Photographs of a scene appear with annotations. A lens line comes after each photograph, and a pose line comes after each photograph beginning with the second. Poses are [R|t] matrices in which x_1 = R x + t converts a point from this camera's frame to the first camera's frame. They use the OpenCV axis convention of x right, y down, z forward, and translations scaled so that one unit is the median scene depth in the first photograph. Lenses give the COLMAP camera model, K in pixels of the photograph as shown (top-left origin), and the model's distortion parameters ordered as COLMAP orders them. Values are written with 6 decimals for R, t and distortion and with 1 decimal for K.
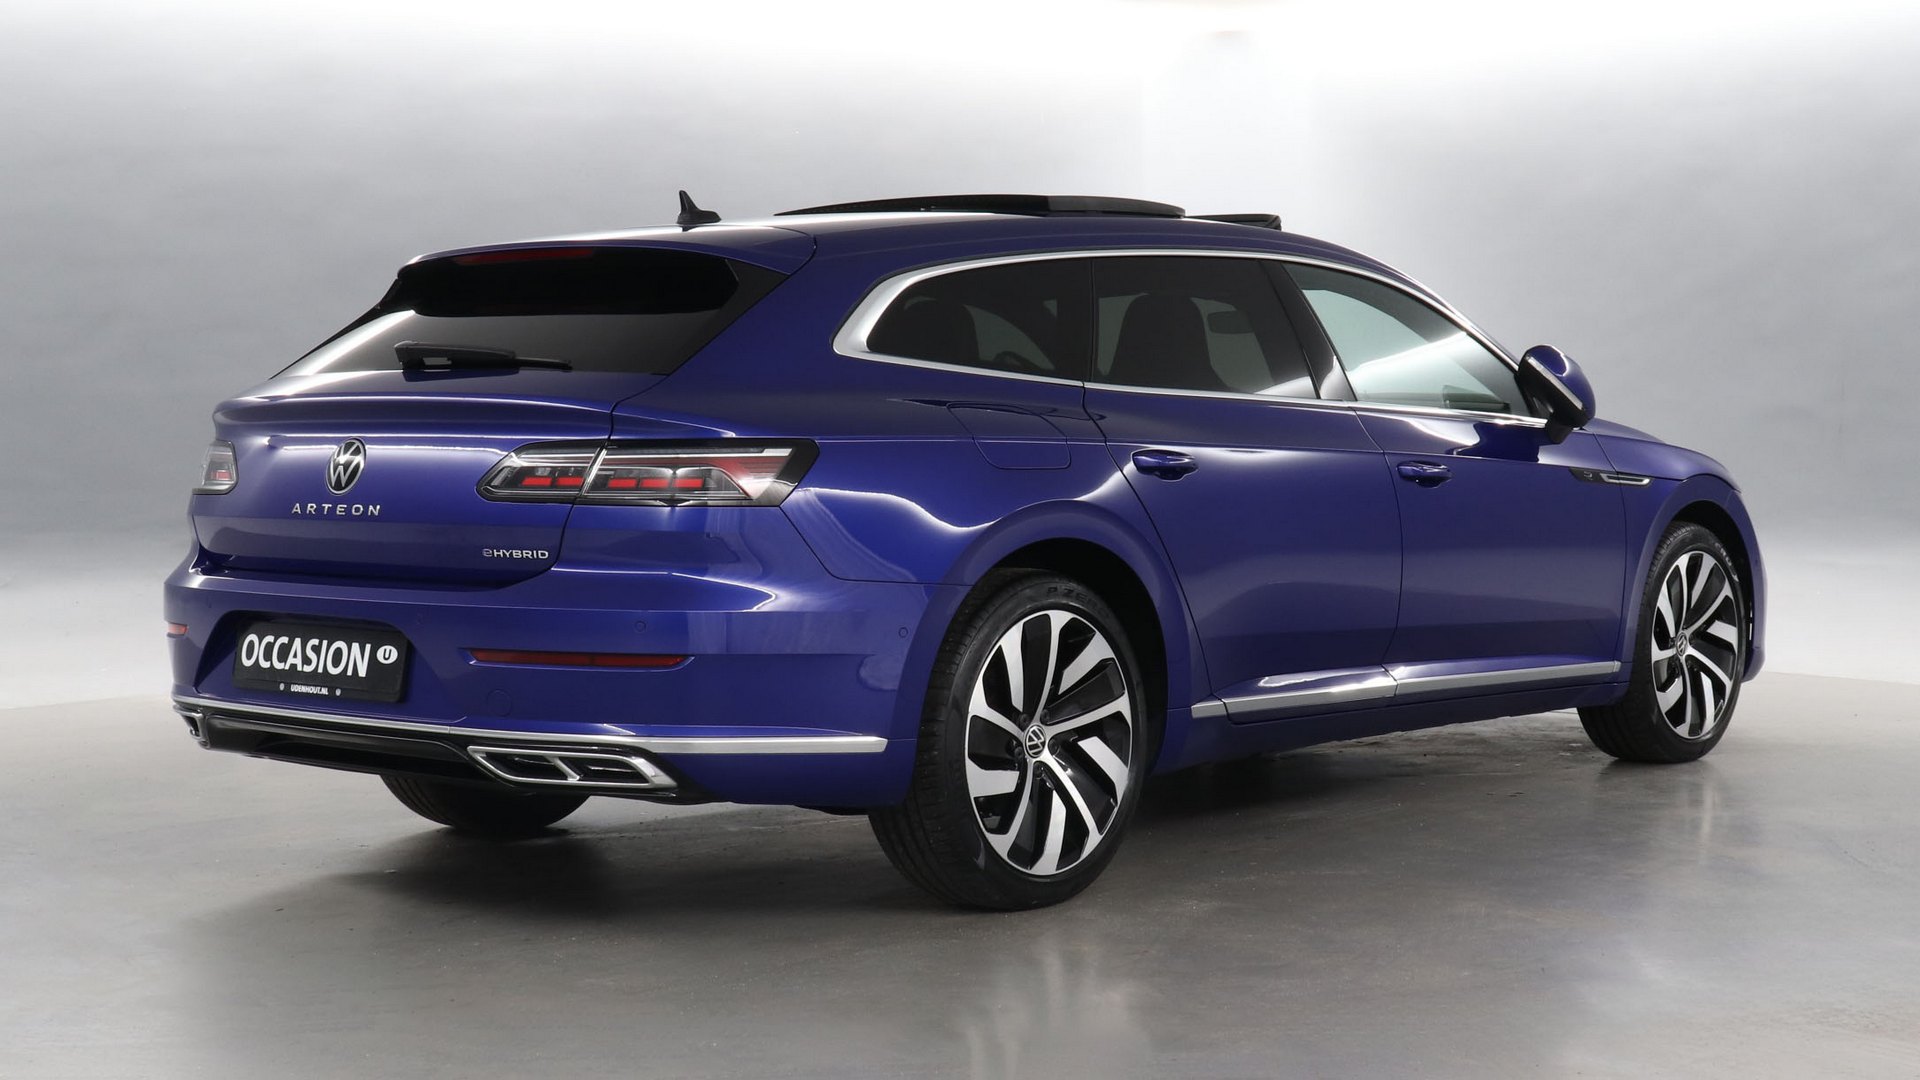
lens RADIAL K [[3006.8, 0, 960.0], [0, 3006.8, 540.0], [0, 0, 1]] dist [0.138740, -0.068740]
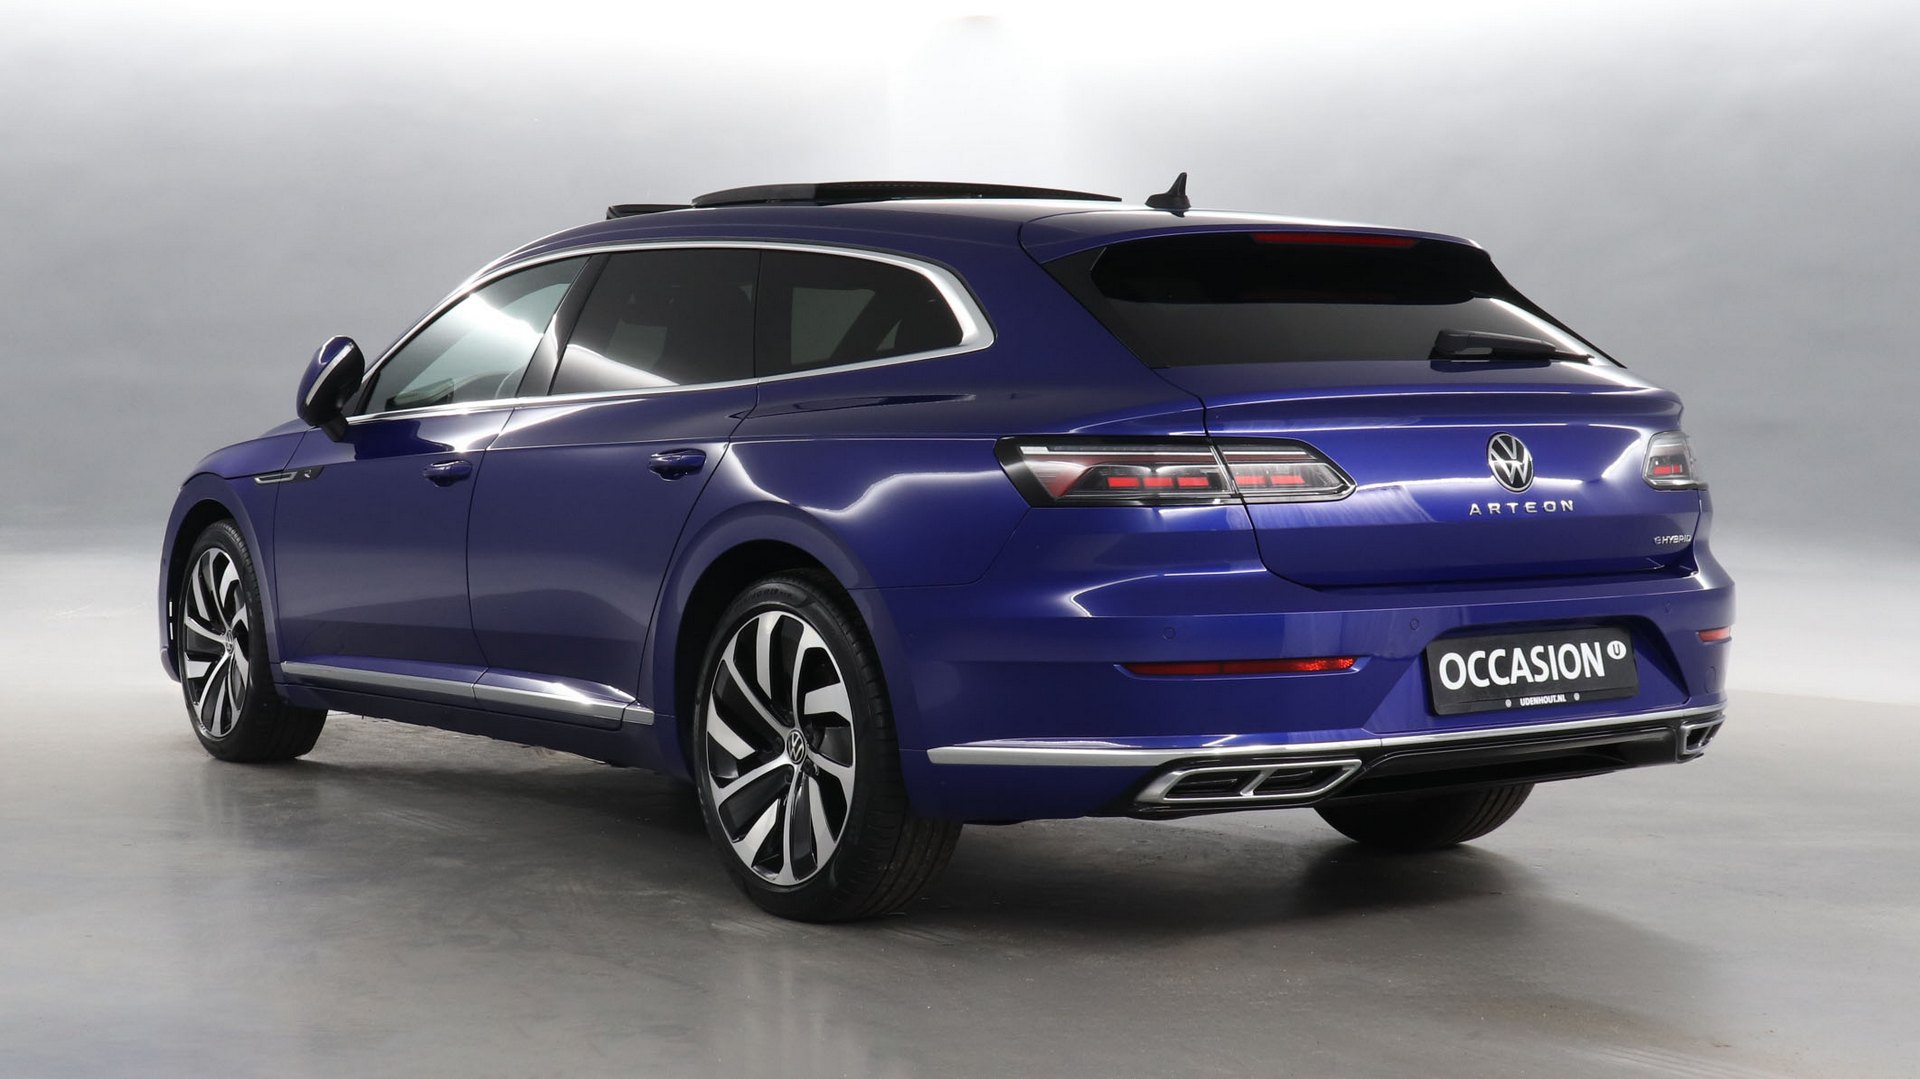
lens RADIAL K [[3006.8, 0, 960.0], [0, 3006.8, 539.5], [0, 0, 1]] dist [0.138740, -0.068740]
pose [[0.173163, -0.043234, 0.983944, -1.160359], [0.047261, 0.998250, 0.035545, -0.041904], [-0.983759, 0.040347, 0.174904, 1.007373]]
